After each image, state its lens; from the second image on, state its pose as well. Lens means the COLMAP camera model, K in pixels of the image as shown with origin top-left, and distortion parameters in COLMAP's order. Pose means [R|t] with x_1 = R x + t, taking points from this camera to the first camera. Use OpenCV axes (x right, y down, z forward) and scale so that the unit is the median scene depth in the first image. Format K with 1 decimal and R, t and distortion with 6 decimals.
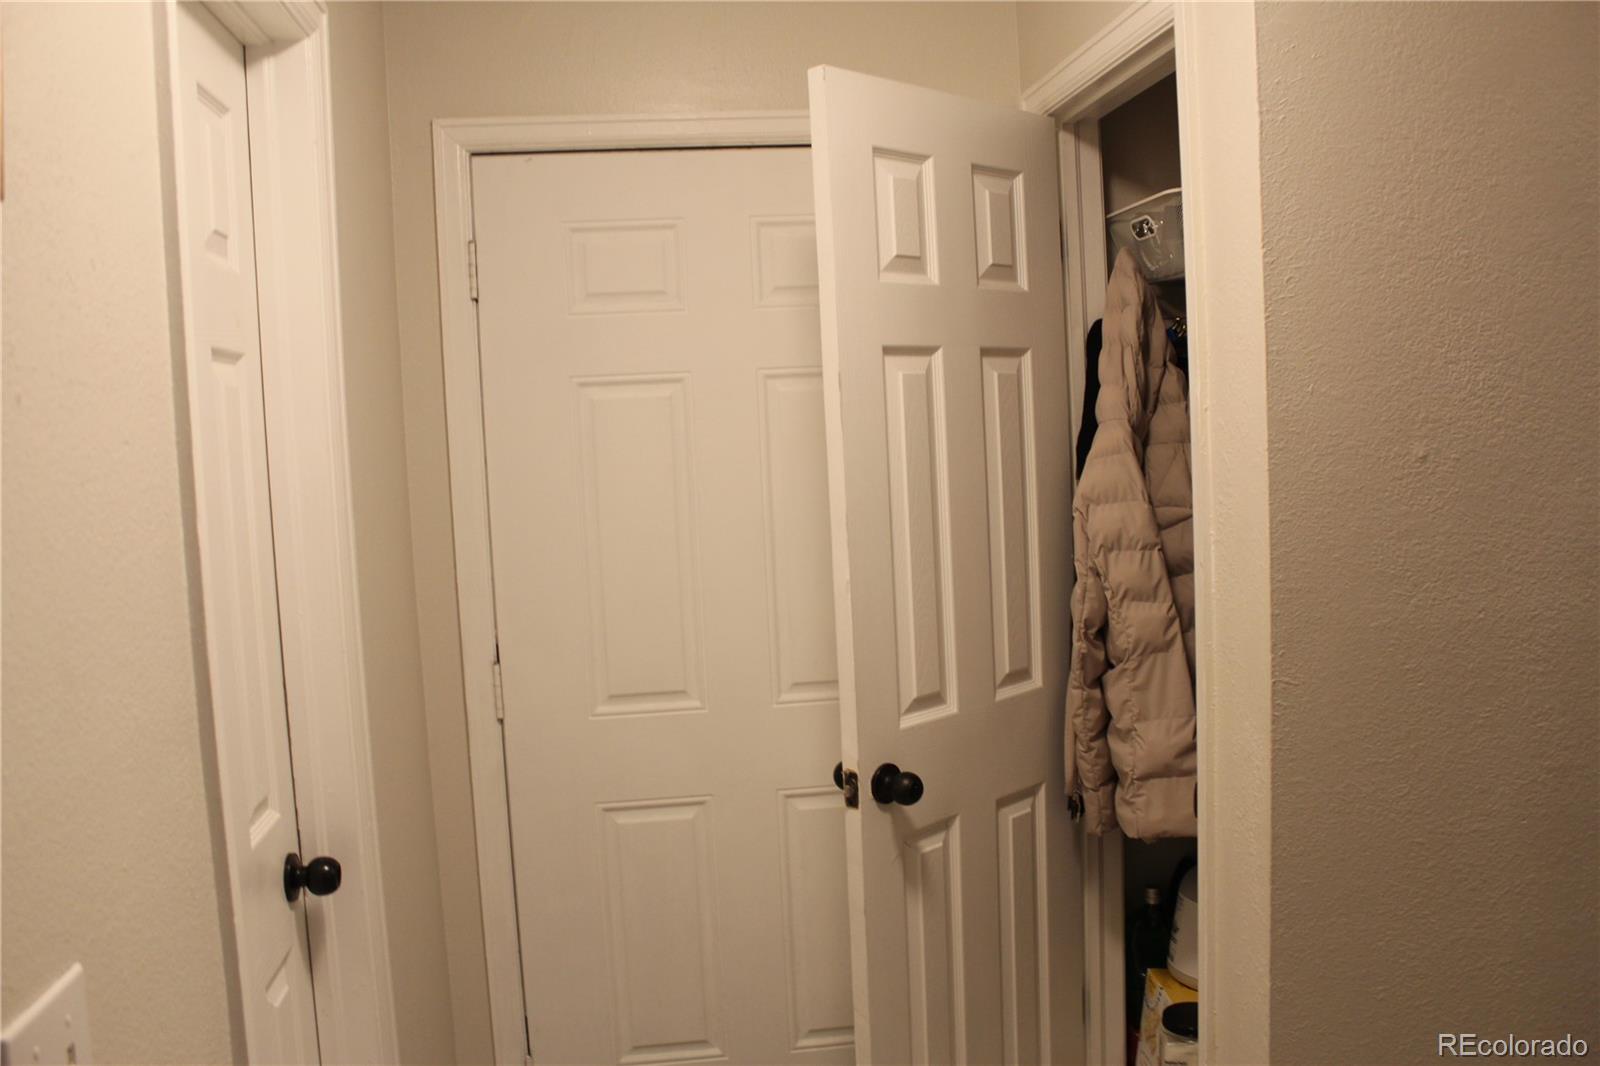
lens RADIAL K [[1322.6, 0, 798.5], [0, 1322.6, 517.3], [0, 0, 1]] dist [-0.153583, 0.122988]
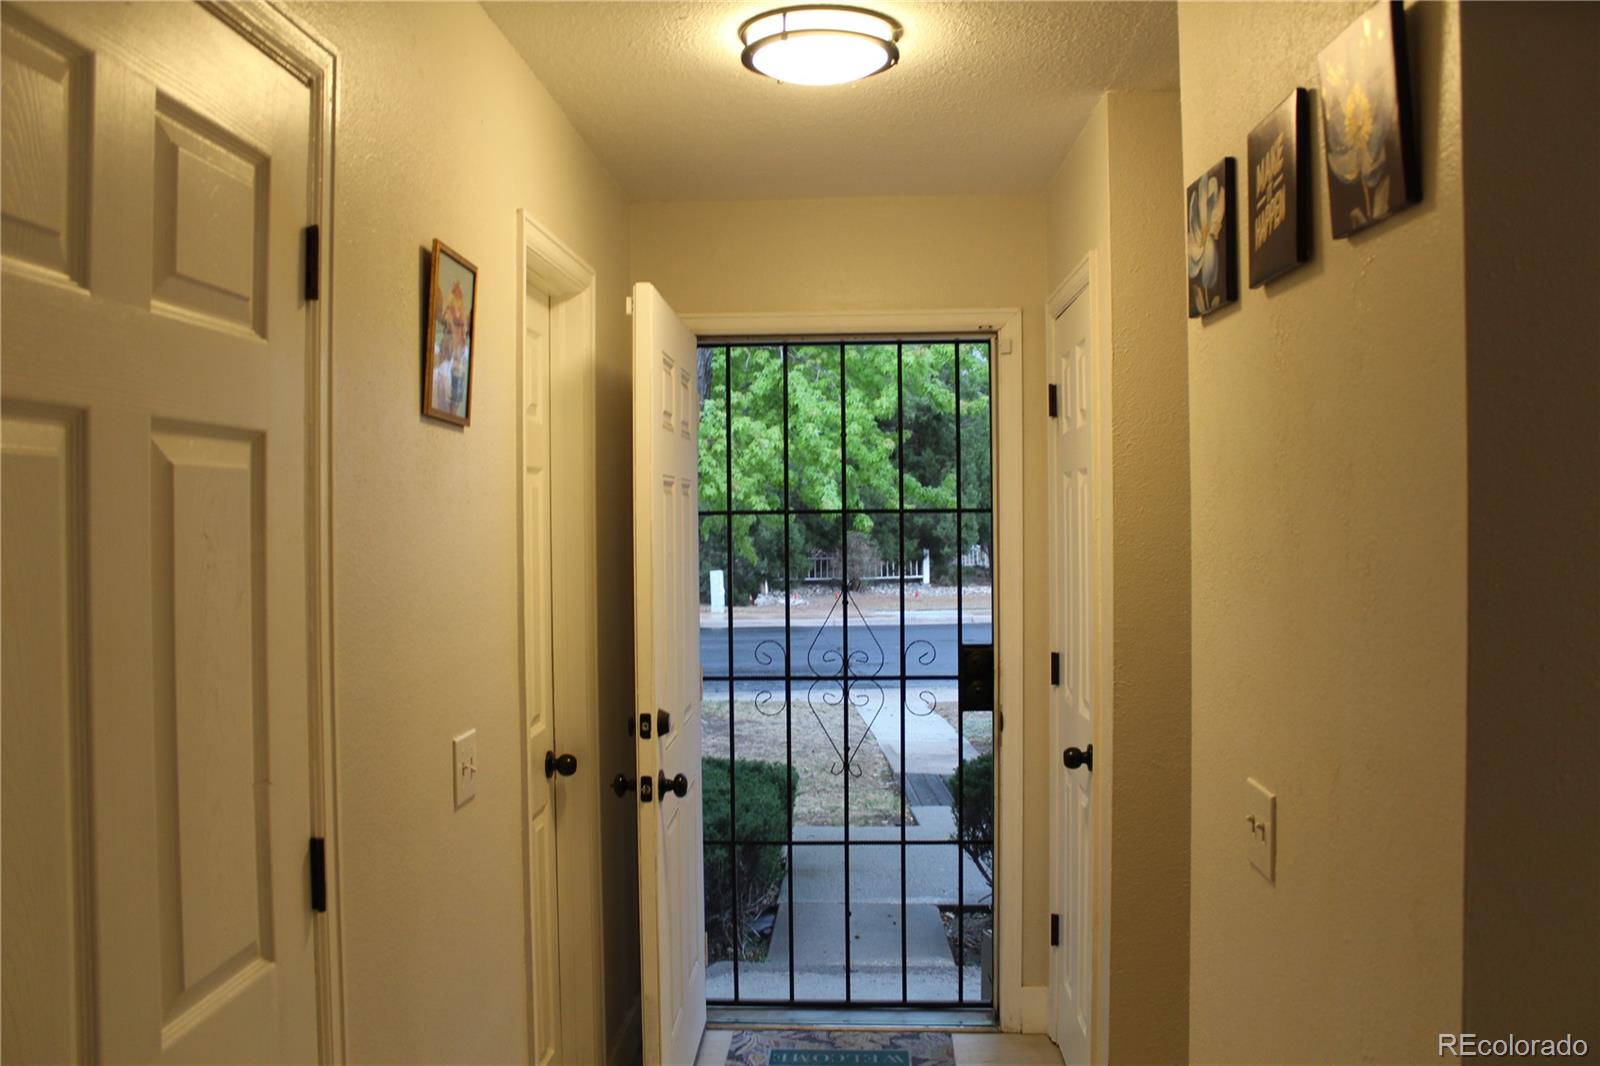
lens RADIAL K [[1322.6, 0, 798.5], [0, 1322.6, 517.3], [0, 0, 1]] dist [-0.153583, 0.122988]
pose [[0.981930, 0.039644, -0.185046, 0.267276], [-0.049818, 0.997473, -0.050655, 0.018840], [0.182570, 0.058958, 0.981424, -0.740924]]
